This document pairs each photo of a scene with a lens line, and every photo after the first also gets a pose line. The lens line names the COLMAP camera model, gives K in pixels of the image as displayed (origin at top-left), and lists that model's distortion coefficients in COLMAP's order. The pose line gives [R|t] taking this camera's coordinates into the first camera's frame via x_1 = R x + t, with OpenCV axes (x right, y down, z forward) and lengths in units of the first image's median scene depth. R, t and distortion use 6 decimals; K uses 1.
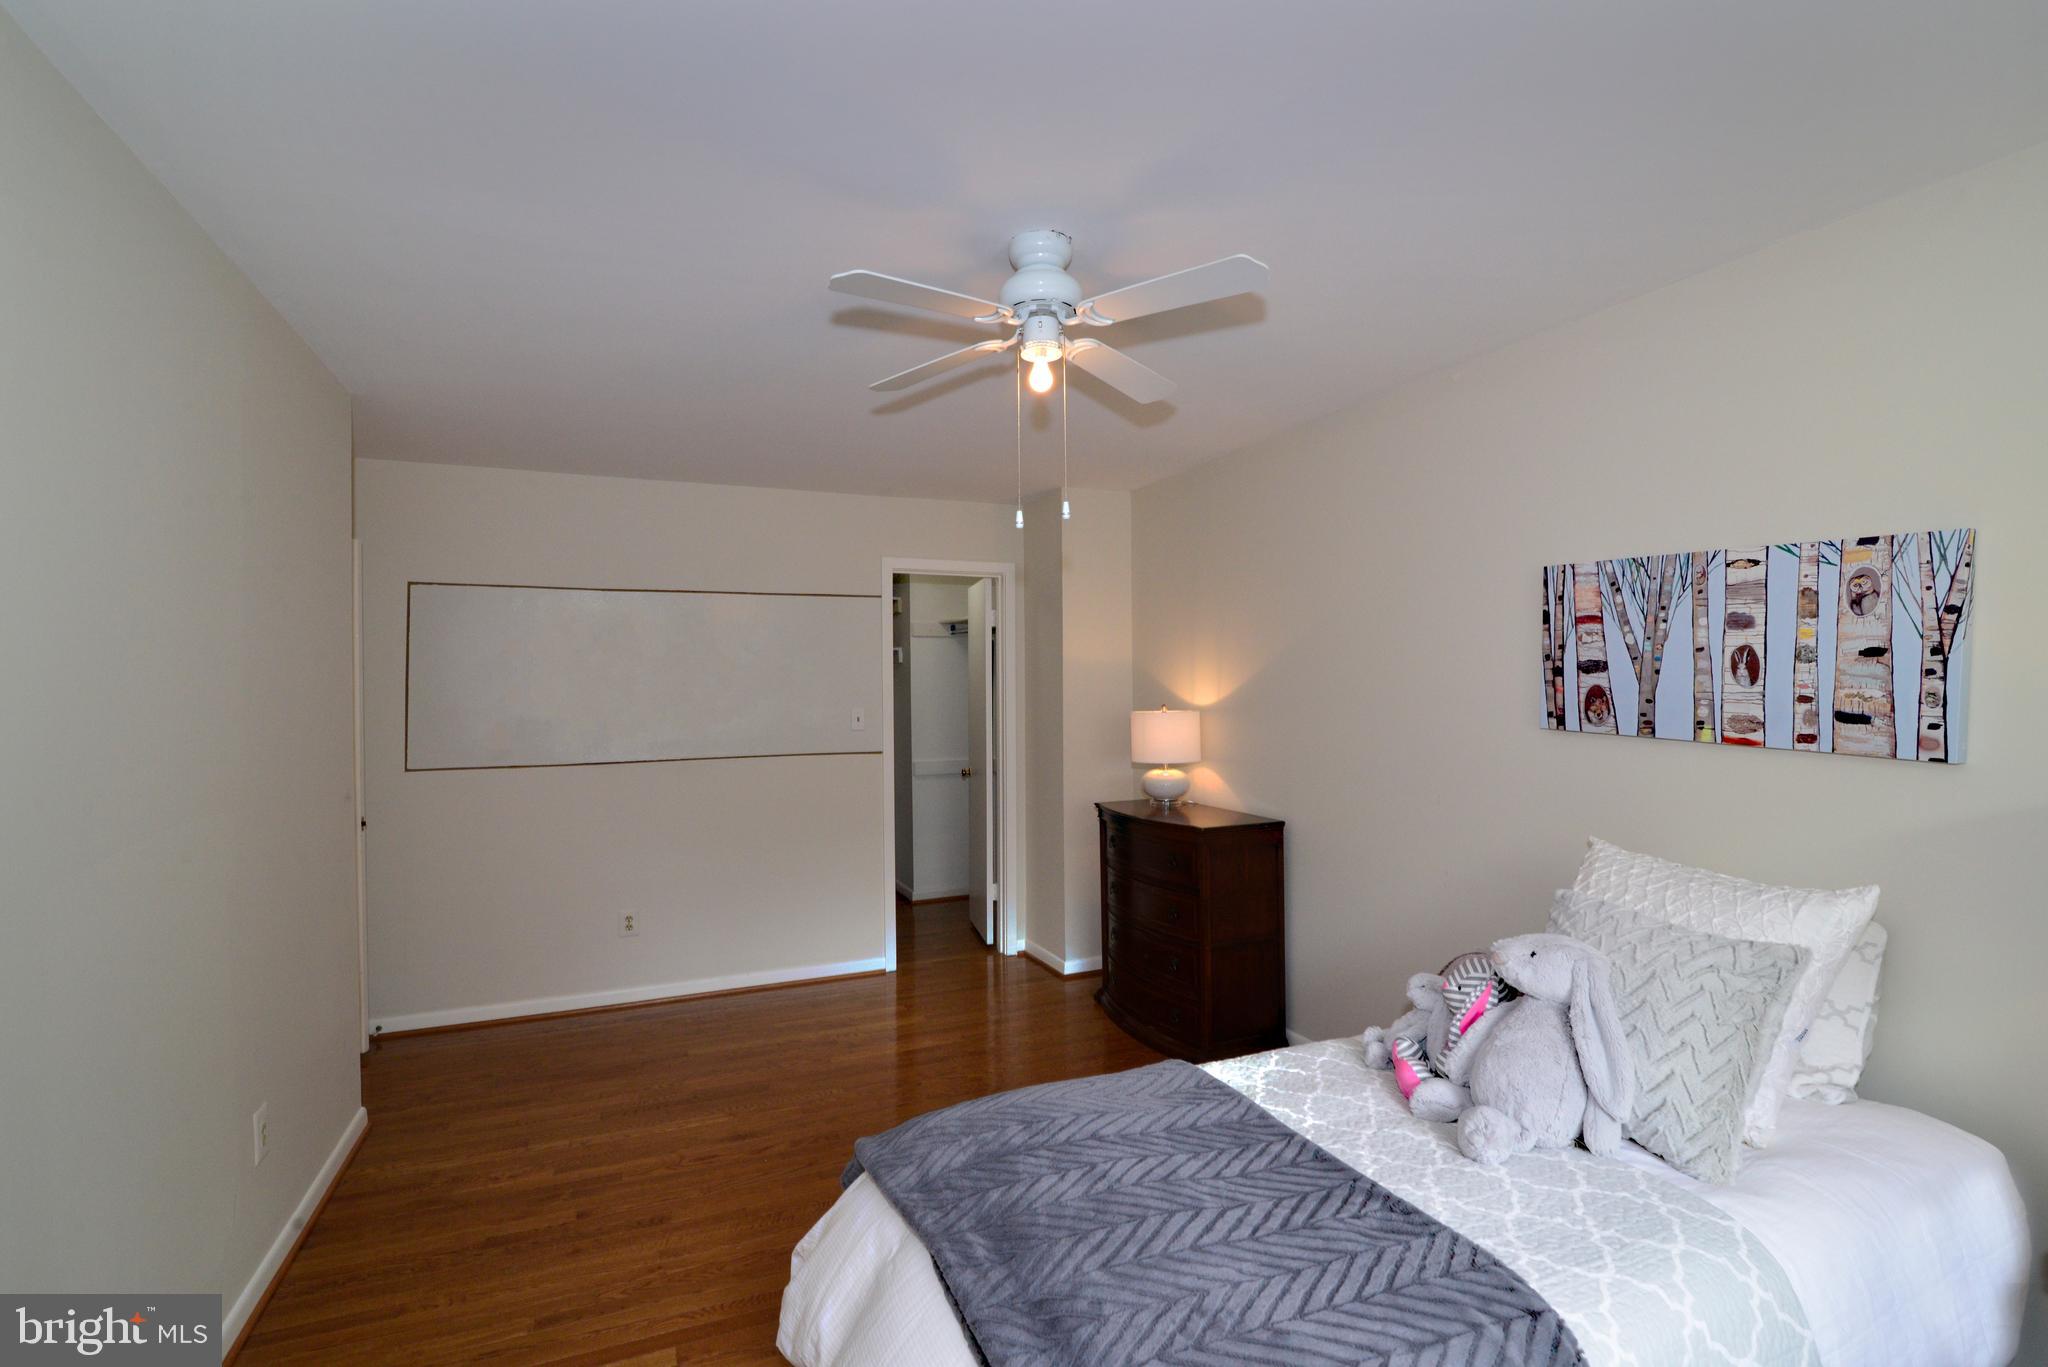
lens RADIAL K [[937.5, 0, 1018.1], [0, 937.5, 685.4], [0, 0, 1]] dist [-0.018336, -0.000831]
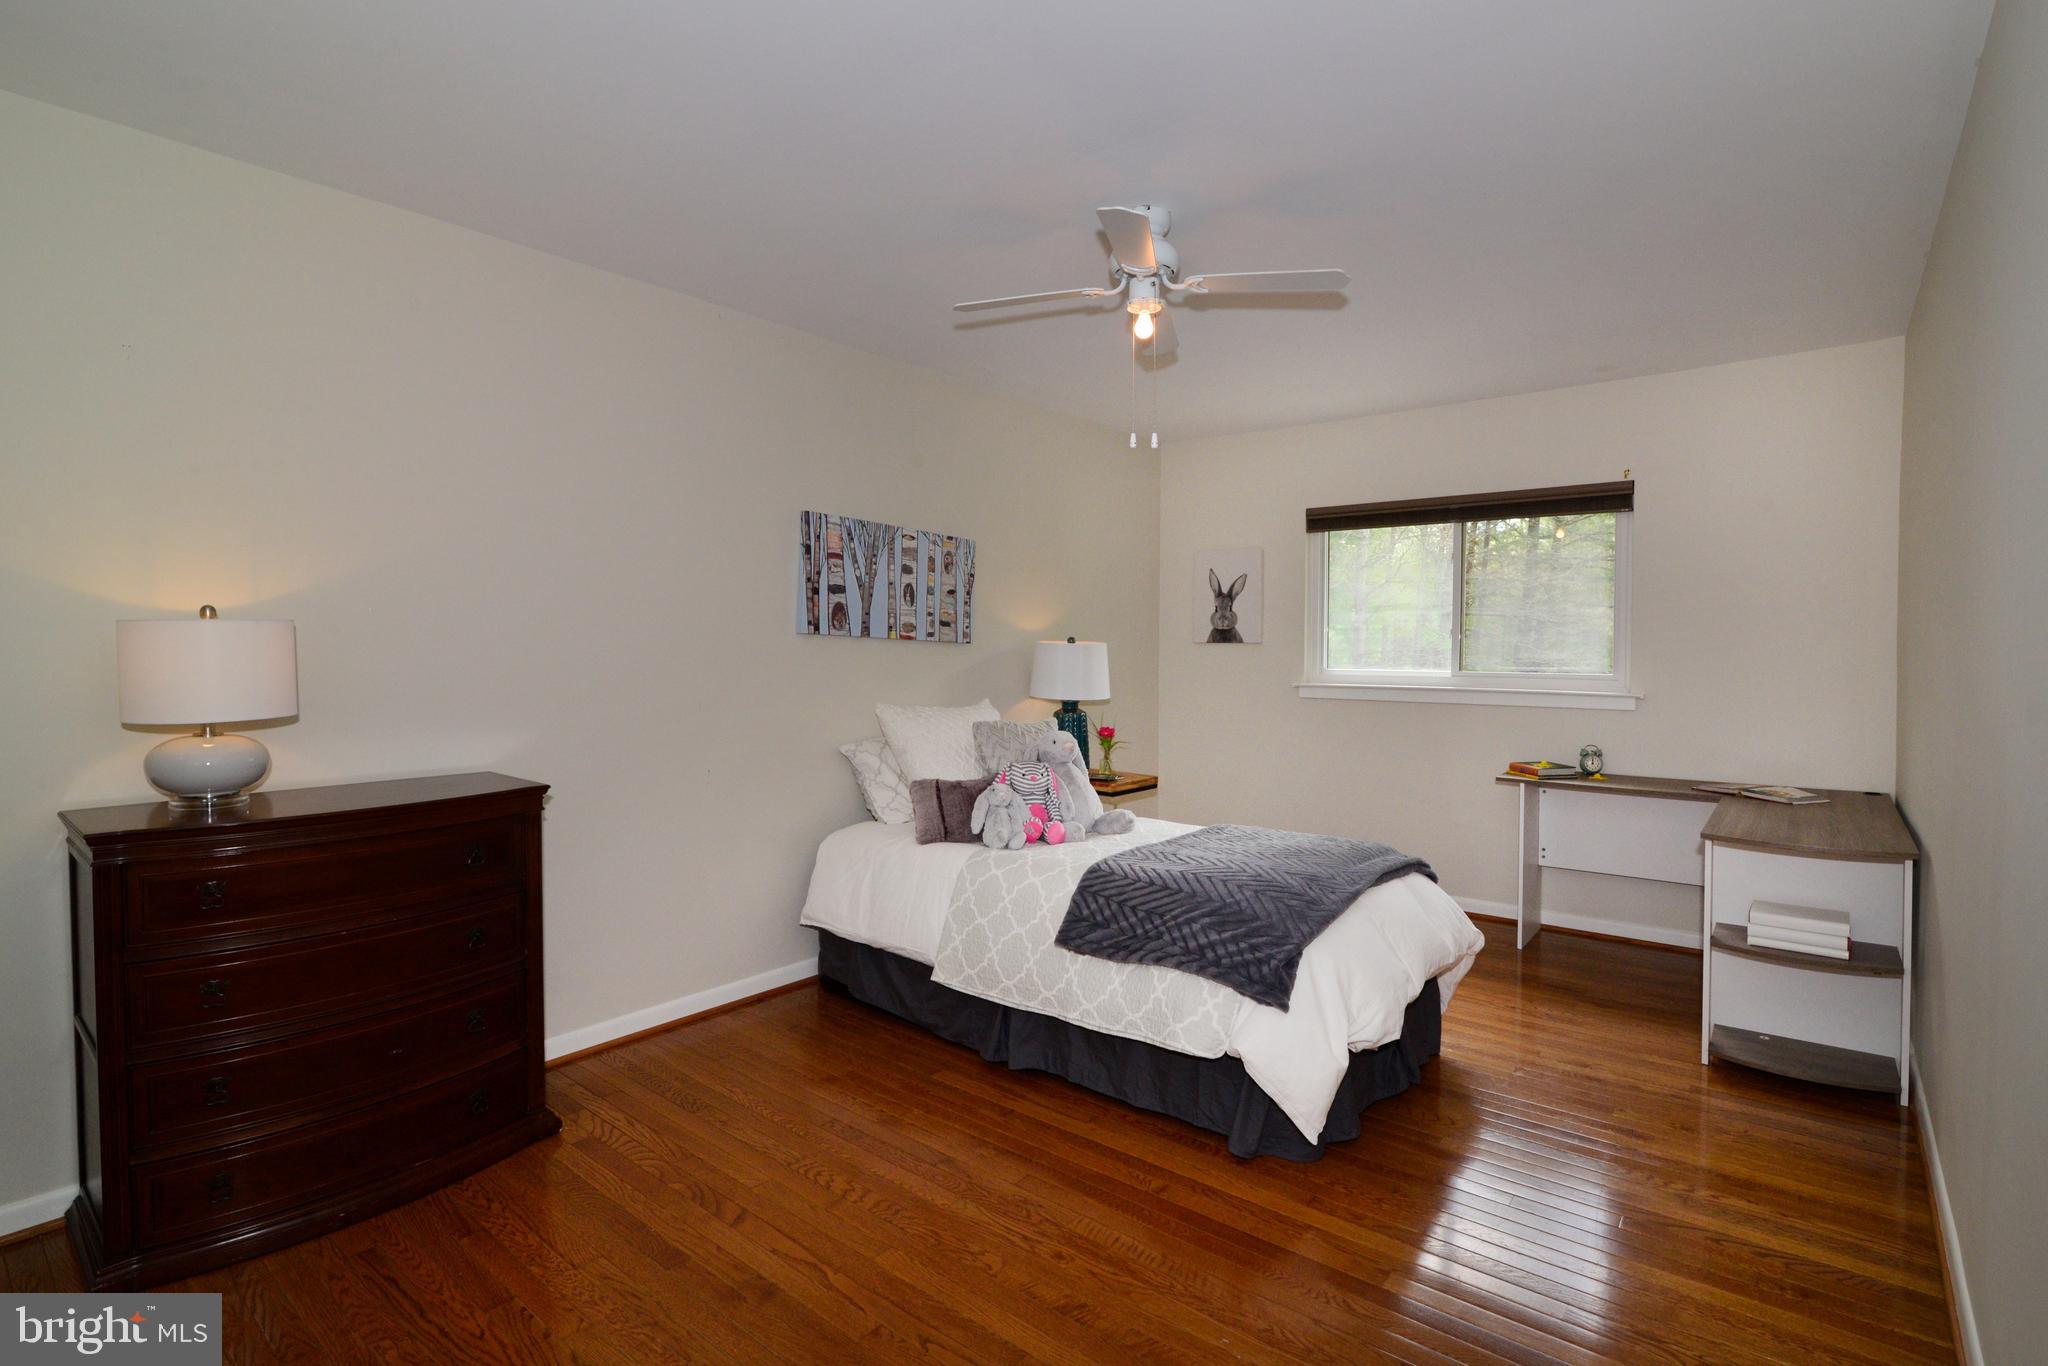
lens RADIAL K [[937.5, 0, 1018.1], [0, 937.5, 684.9], [0, 0, 1]] dist [-0.018336, -0.000831]
pose [[-0.443151, -0.017129, 0.896283, -0.845620], [0.011739, 0.999621, 0.024908, 0.099775], [-0.896370, 0.021560, -0.442782, 1.468837]]
